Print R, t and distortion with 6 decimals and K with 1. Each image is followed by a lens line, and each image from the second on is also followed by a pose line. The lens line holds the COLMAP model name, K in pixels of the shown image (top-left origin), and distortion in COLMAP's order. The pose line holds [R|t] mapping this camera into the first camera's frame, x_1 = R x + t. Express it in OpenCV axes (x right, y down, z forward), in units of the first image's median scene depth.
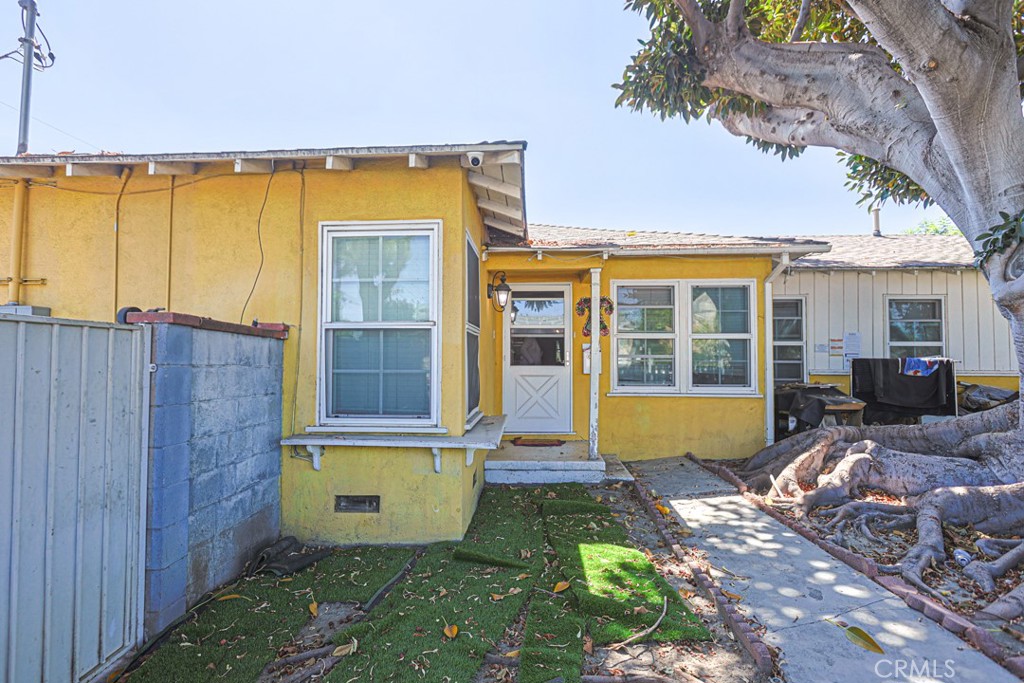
lens RADIAL K [[498.1, 0, 506.7], [0, 498.1, 344.8], [0, 0, 1]] dist [0.005669, 0.001186]
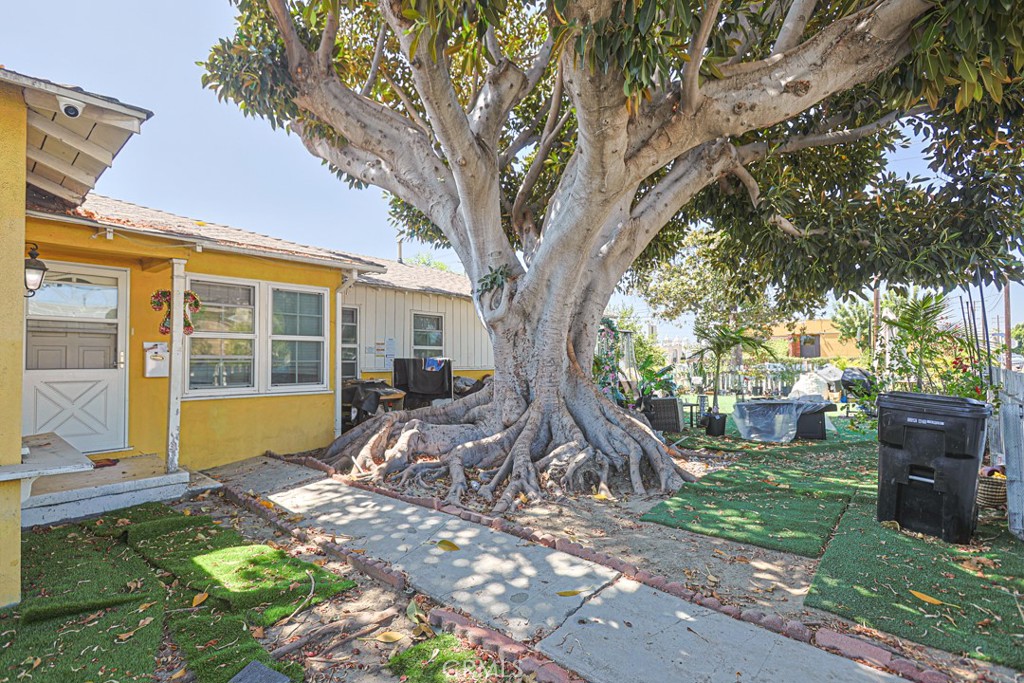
lens RADIAL K [[498.1, 0, 507.9], [0, 498.1, 347.4], [0, 0, 1]] dist [0.005669, 0.001186]
pose [[0.625516, 0.015321, 0.780061, -0.175325], [-0.018703, 0.999814, -0.004641, -0.001073], [-0.779987, -0.011686, 0.625686, -0.032088]]
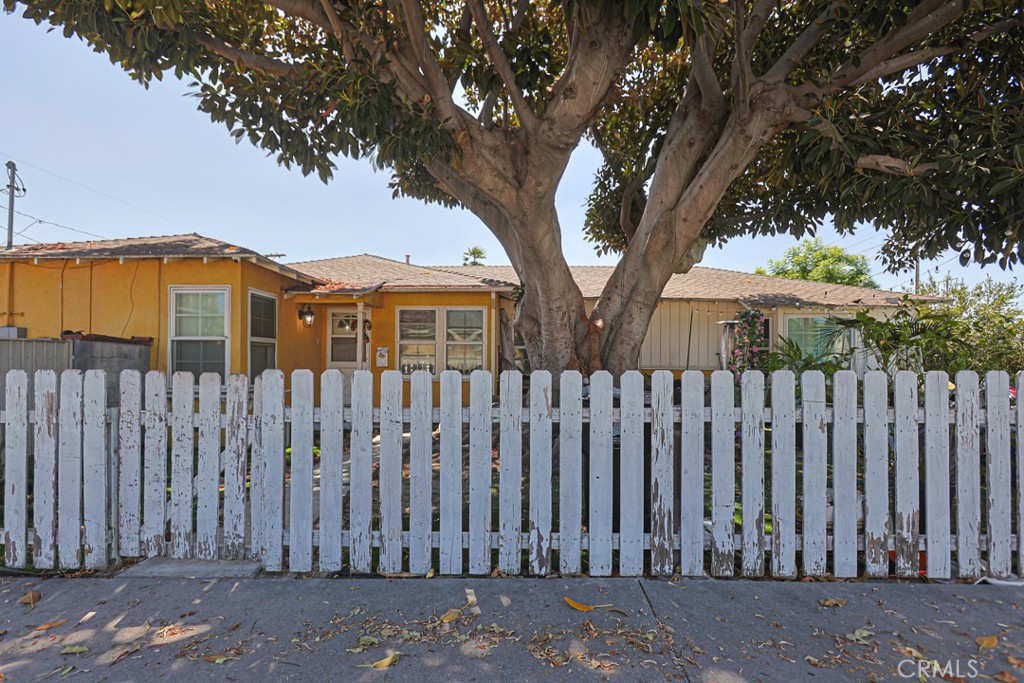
lens RADIAL K [[498.1, 0, 505.4], [0, 498.1, 358.1], [0, 0, 1]] dist [0.005669, 0.001186]
pose [[0.999323, 0.001985, 0.036724, 0.699371], [-0.002847, 0.999721, 0.023435, -0.008009], [-0.036667, -0.023523, 0.999051, -0.811666]]
